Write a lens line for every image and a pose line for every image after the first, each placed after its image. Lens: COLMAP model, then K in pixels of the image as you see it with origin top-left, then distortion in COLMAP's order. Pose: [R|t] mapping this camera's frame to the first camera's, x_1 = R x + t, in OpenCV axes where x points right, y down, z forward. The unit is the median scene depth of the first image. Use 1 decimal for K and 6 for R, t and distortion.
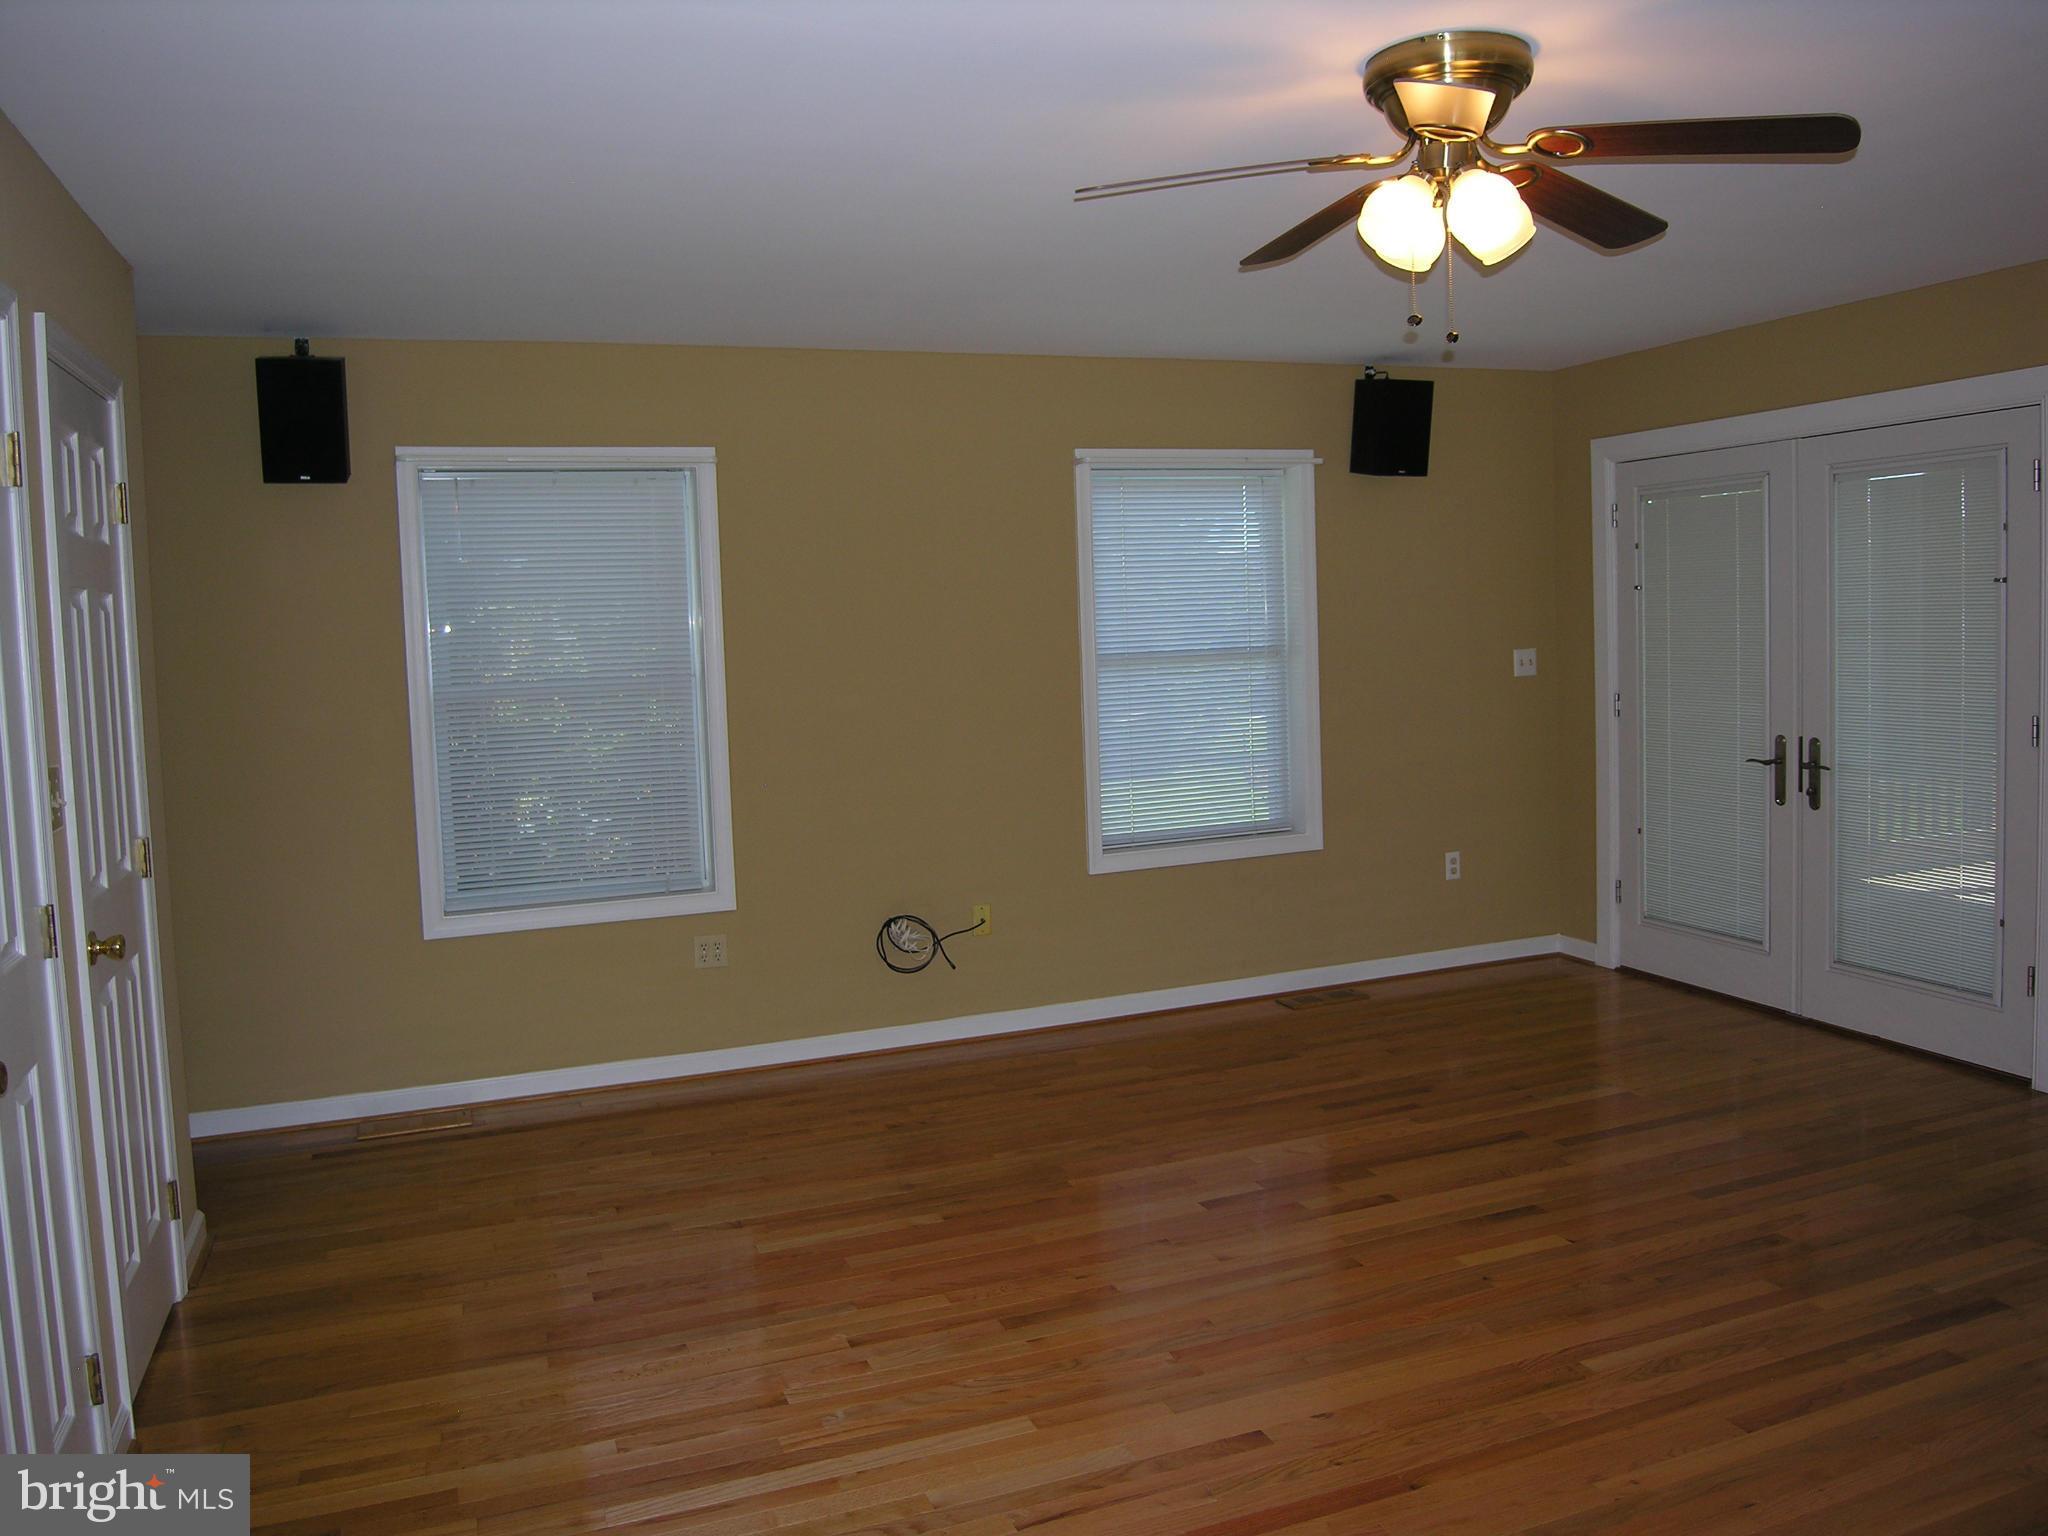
lens RADIAL K [[1531.2, 0, 1023.8], [0, 1531.2, 751.0], [0, 0, 1]] dist [-0.062869, 0.007338]
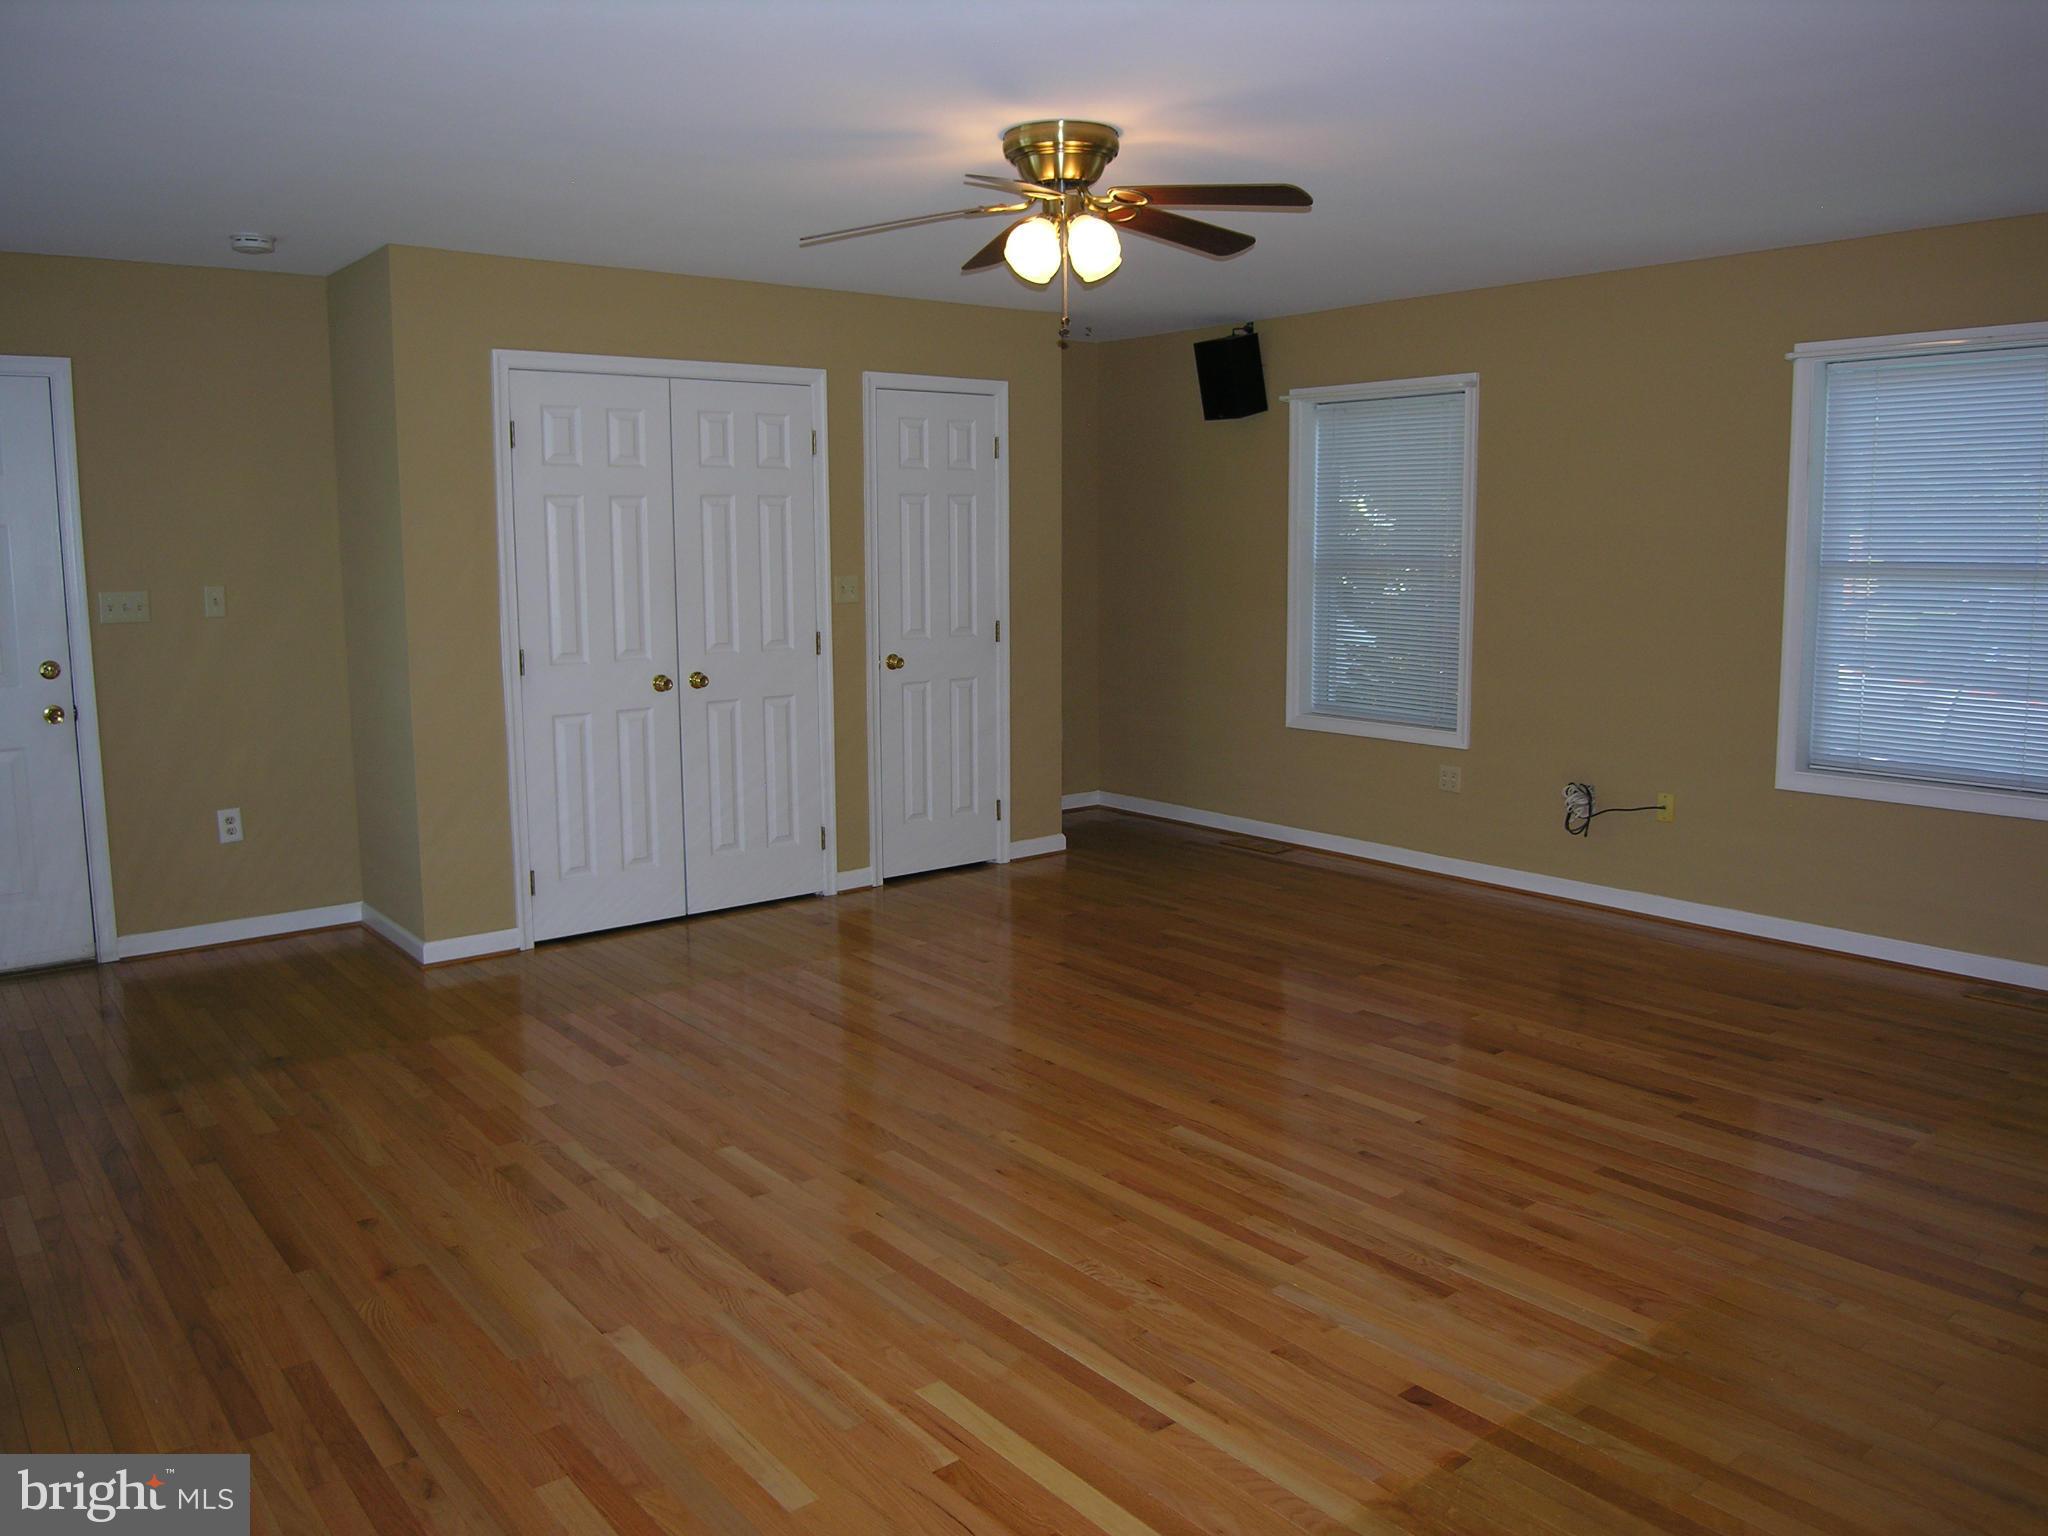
lens RADIAL K [[1531.2, 0, 1020.9], [0, 1531.2, 755.2], [0, 0, 1]] dist [-0.062869, 0.007338]
pose [[0.304164, 0.170252, -0.937283, 0.966266], [-0.084869, 0.984831, 0.151348, -0.053687], [0.948832, 0.033512, 0.313999, 0.302065]]
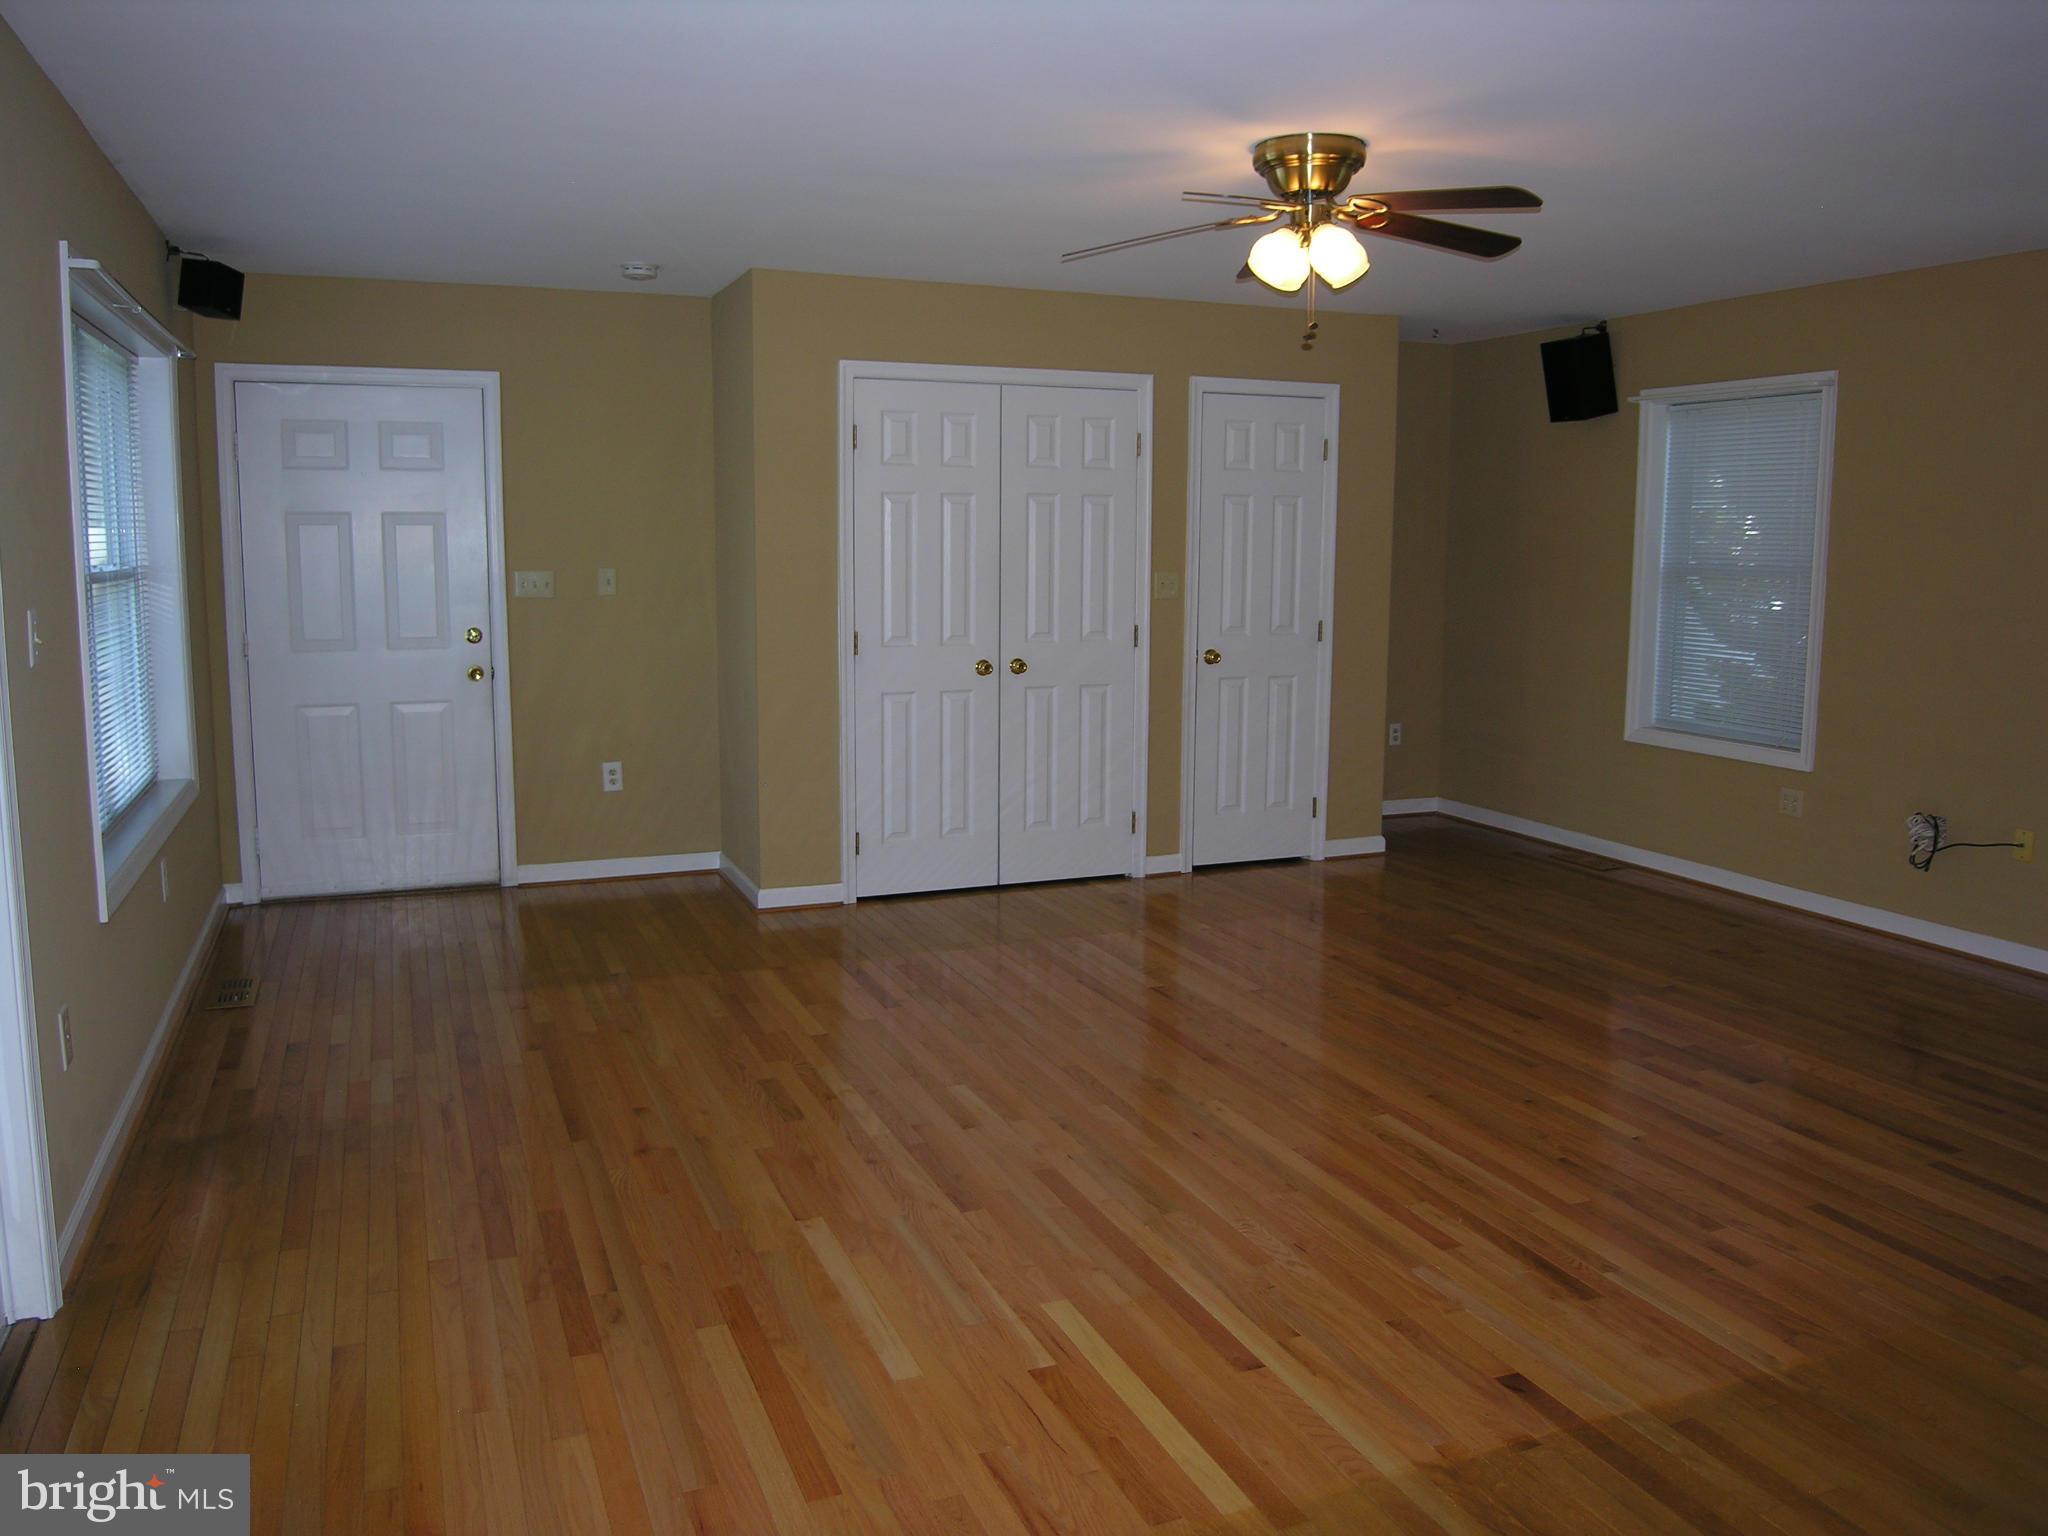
lens RADIAL K [[1531.2, 0, 1011.0], [0, 1531.2, 755.3], [0, 0, 1]] dist [-0.062869, 0.007338]
pose [[0.017022, 0.176260, -0.984196, 1.039819], [-0.090859, 0.980539, 0.174033, -0.059210], [0.995718, 0.086461, 0.032705, 0.400607]]
